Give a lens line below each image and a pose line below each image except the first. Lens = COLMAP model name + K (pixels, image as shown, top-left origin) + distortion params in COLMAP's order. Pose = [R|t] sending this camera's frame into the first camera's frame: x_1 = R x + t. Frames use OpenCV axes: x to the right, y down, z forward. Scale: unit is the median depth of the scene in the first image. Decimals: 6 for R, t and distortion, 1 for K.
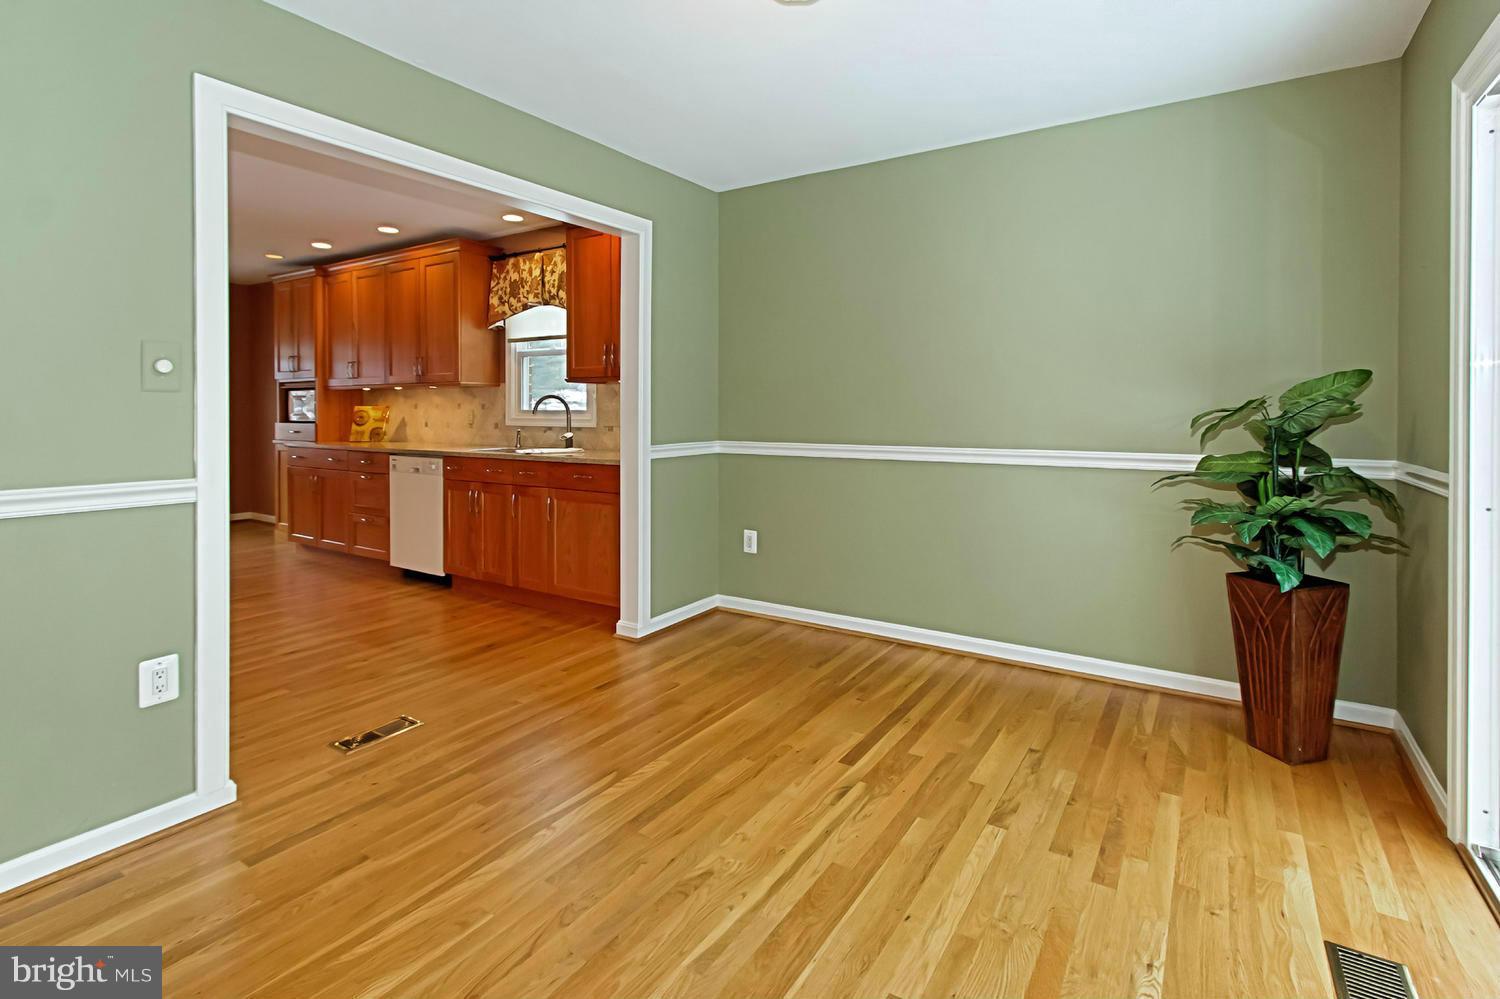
lens RADIAL K [[758.2, 0, 743.2], [0, 758.2, 399.2], [0, 0, 1]] dist [-0.009445, 0.002941]
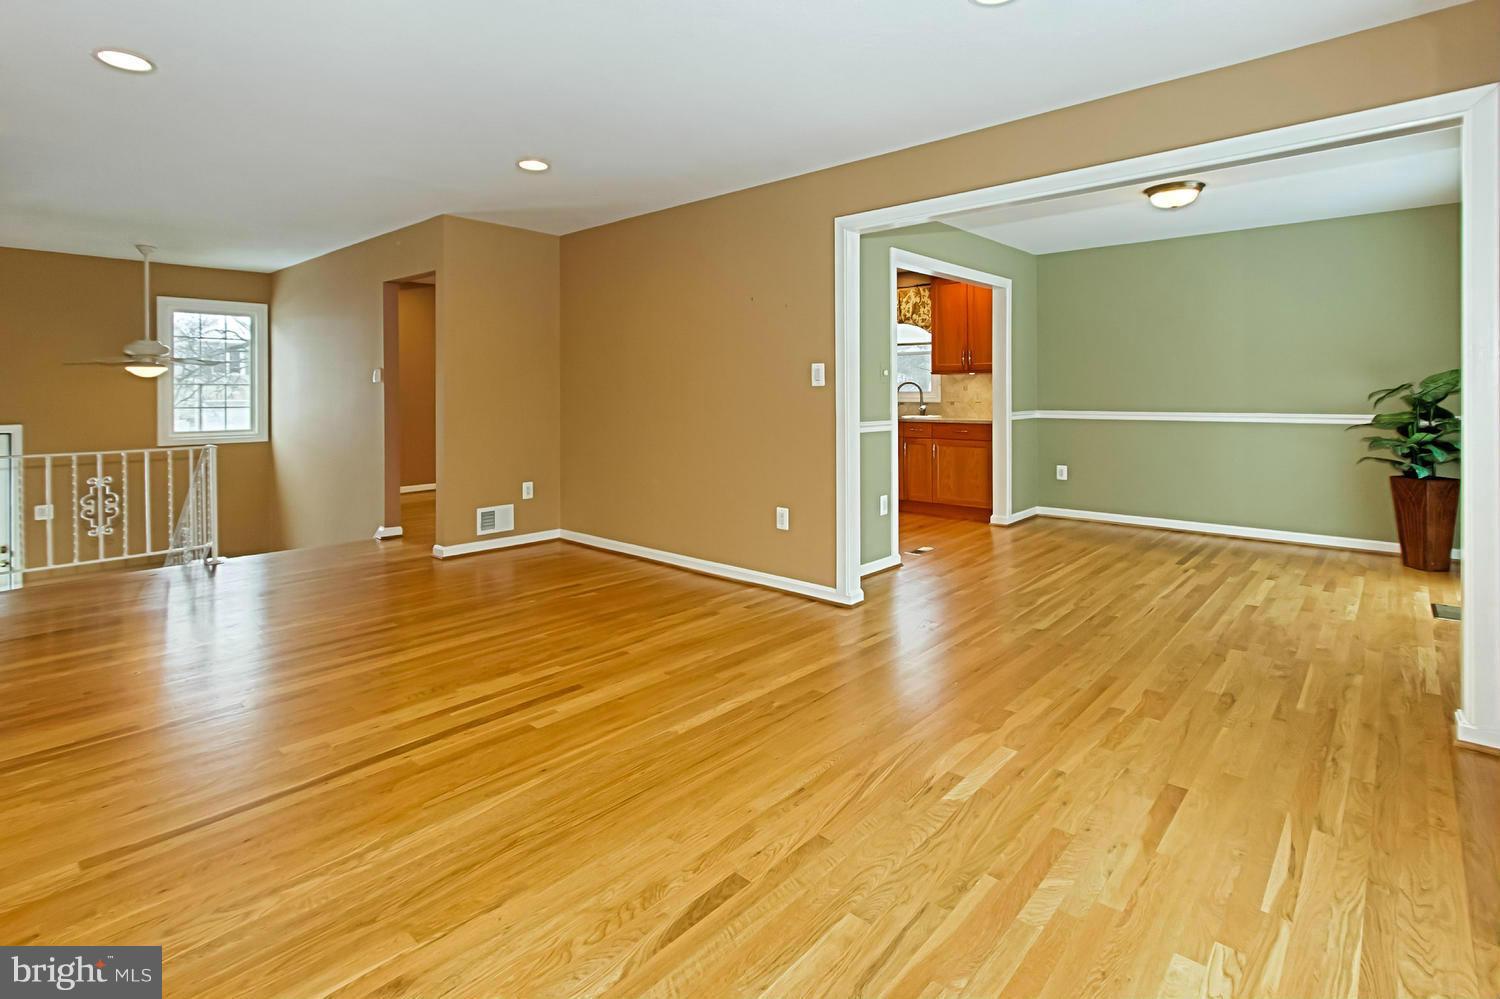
lens RADIAL K [[758.2, 0, 733.6], [0, 758.2, 380.7], [0, 0, 1]] dist [-0.009445, 0.002941]
pose [[0.986928, -0.005437, -0.161072, -0.460638], [0.005226, 0.999985, -0.001738, -0.008692], [0.161079, 0.000874, 0.986941, -0.768008]]
